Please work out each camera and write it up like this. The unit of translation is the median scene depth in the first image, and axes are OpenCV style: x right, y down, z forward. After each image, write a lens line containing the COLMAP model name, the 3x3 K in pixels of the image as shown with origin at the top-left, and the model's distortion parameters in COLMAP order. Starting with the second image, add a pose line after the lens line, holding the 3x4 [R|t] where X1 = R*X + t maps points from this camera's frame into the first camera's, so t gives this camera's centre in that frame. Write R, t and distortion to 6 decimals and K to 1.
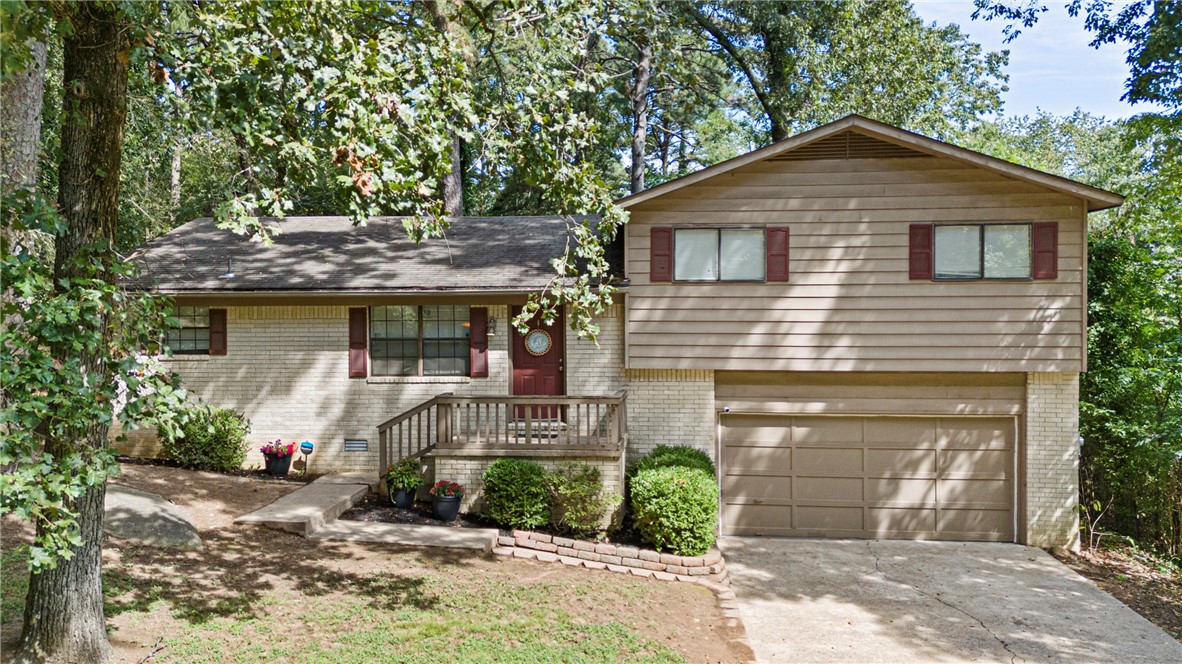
lens RADIAL K [[926.7, 0, 590.3], [0, 926.7, 340.6], [0, 0, 1]] dist [0.007008, -0.018926]
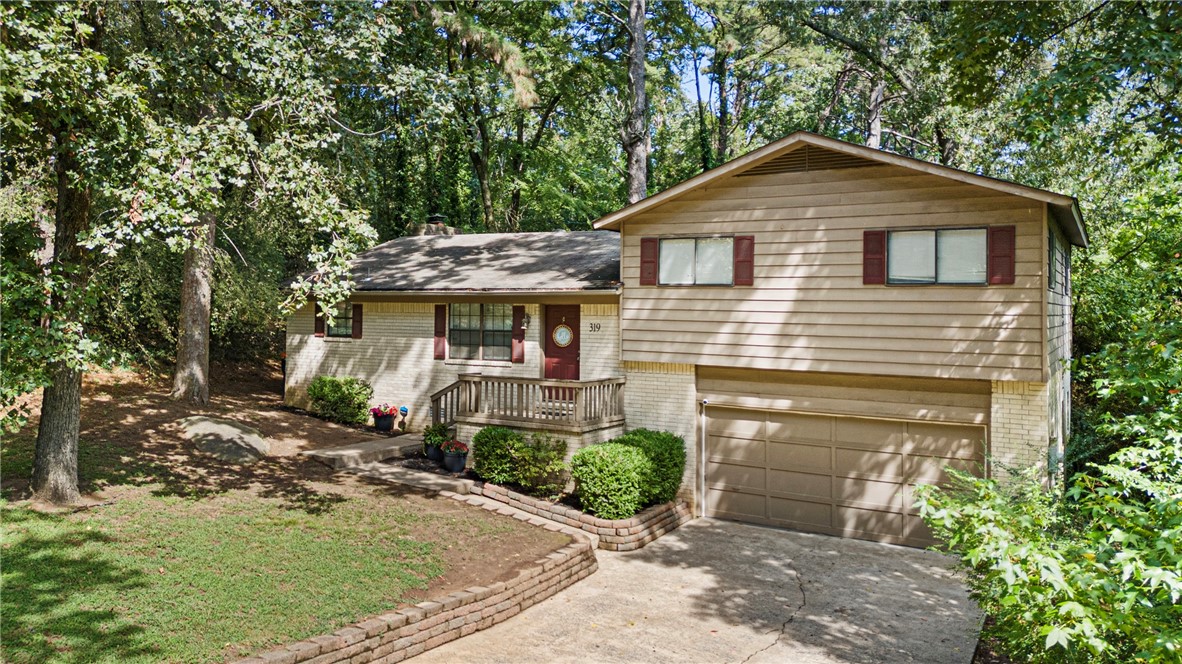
lens RADIAL K [[926.7, 0, 594.0], [0, 926.7, 321.4], [0, 0, 1]] dist [0.007008, -0.018926]
pose [[0.896622, 0.022834, -0.442208, 0.522725], [-0.037075, 0.999034, -0.023587, 0.010611], [0.441242, 0.037543, 0.896602, -0.052086]]
